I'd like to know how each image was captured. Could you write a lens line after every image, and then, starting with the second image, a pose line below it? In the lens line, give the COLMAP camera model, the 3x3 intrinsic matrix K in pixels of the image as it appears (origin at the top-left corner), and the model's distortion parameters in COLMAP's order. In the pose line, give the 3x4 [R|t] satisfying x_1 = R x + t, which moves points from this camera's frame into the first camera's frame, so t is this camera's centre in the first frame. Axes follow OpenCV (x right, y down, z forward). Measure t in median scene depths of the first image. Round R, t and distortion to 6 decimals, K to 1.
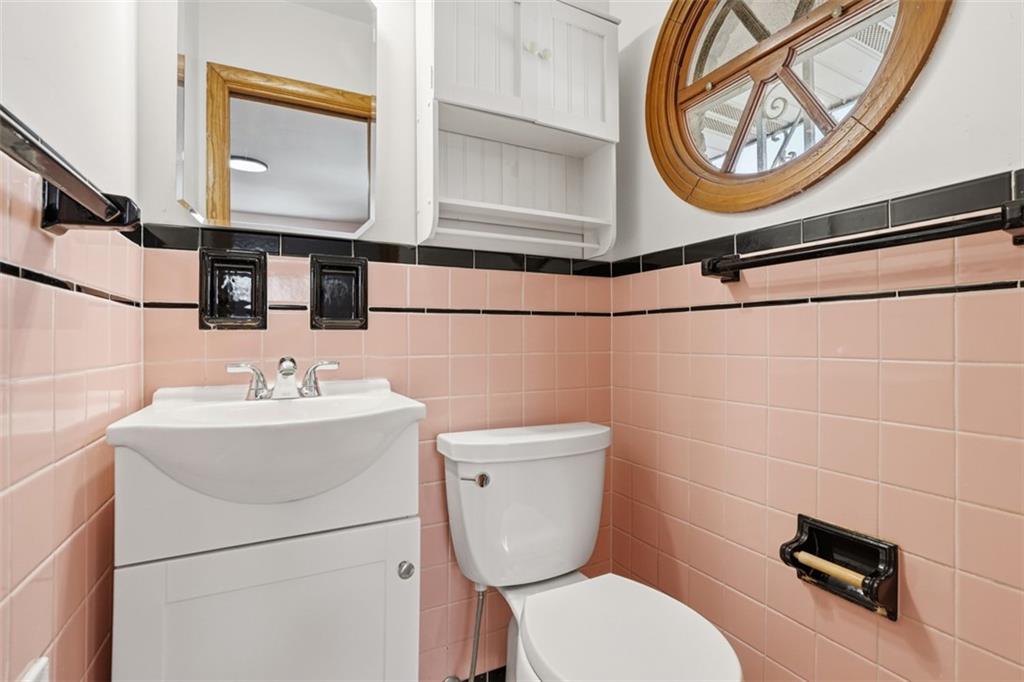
lens RADIAL K [[480.8, 0, 514.3], [0, 480.8, 340.7], [0, 0, 1]] dist [-0.003143, -0.000479]
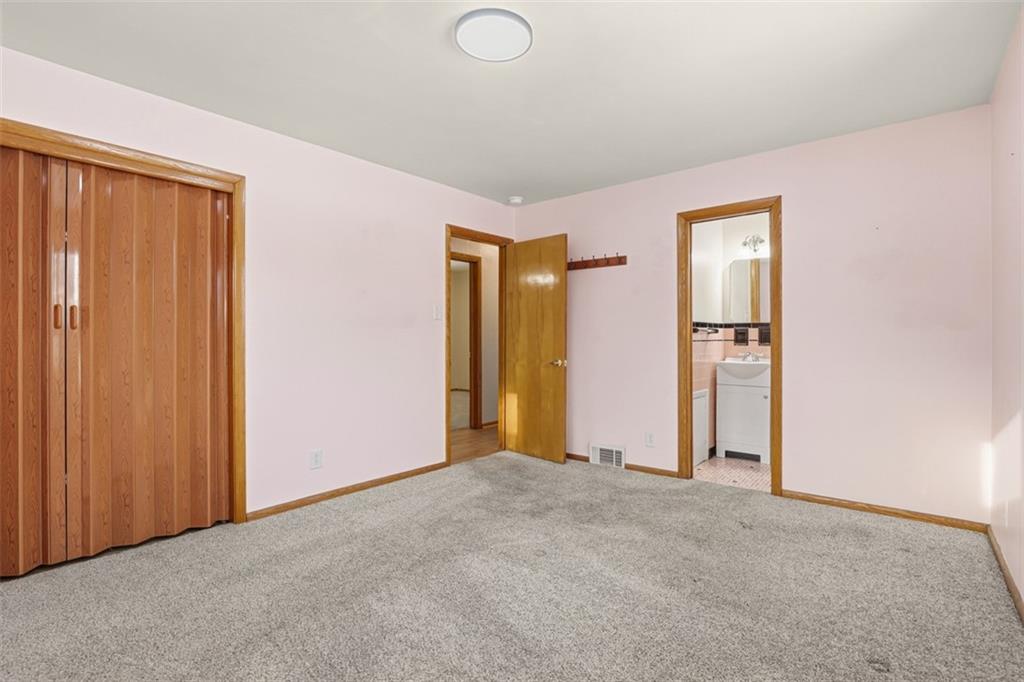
lens RADIAL K [[480.8, 0, 508.3], [0, 480.8, 339.6], [0, 0, 1]] dist [-0.003143, -0.000479]
pose [[0.399719, 0.007977, -0.916603, 2.798871], [-0.008776, 0.999950, 0.004875, -0.085791], [0.916596, 0.006095, 0.399769, -2.928706]]
